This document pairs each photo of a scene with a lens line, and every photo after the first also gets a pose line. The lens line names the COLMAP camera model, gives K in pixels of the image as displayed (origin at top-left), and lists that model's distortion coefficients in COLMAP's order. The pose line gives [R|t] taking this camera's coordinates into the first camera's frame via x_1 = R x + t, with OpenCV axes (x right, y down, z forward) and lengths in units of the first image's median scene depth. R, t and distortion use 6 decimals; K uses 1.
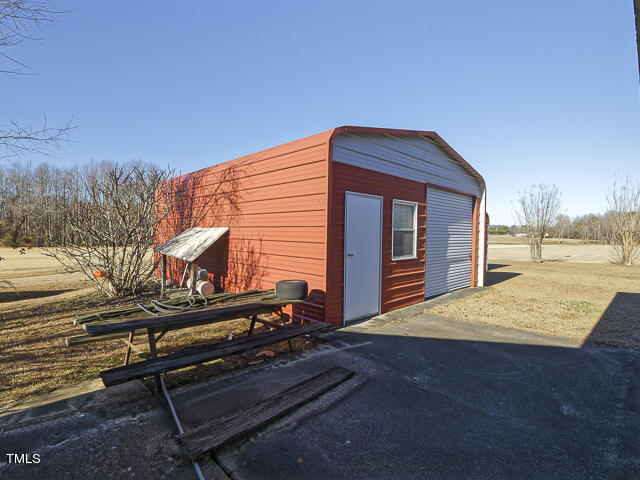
lens RADIAL K [[318.6, 0, 320.0], [0, 318.6, 240.0], [0, 0, 1]] dist [-0.002296, -0.000206]
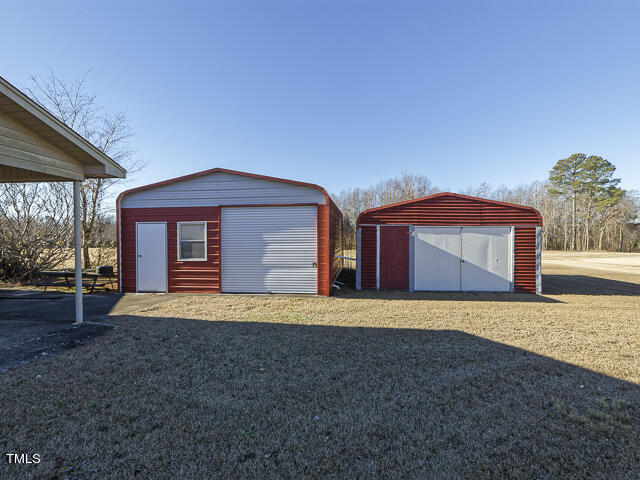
lens RADIAL K [[318.6, 0, 320.0], [0, 318.6, 240.0], [0, 0, 1]] dist [-0.002296, -0.000206]
pose [[0.622253, -0.010772, -0.782742, 1.732706], [-0.000620, 0.999898, -0.014254, -0.015111], [0.782816, 0.009355, 0.622183, 0.520804]]
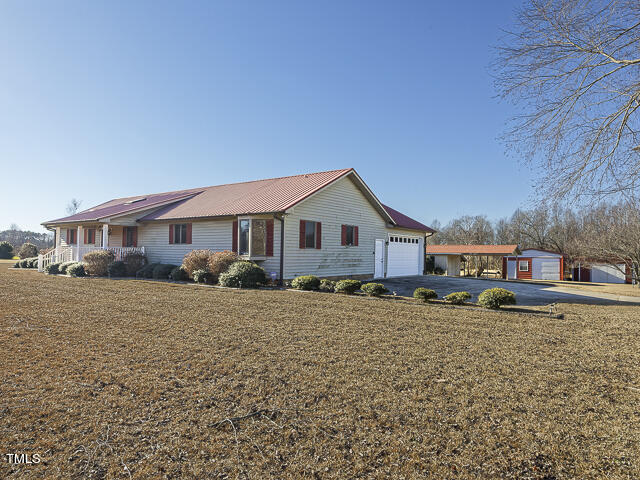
lens RADIAL K [[416.3, 0, 320.0], [0, 416.3, 240.0], [0, 0, 1]] dist [-0.003303, -0.001199]
pose [[0.164585, -0.044908, -0.985340, 7.038078], [-0.026967, 0.998385, -0.050007, -0.019705], [0.985994, 0.034803, 0.163108, -3.880002]]
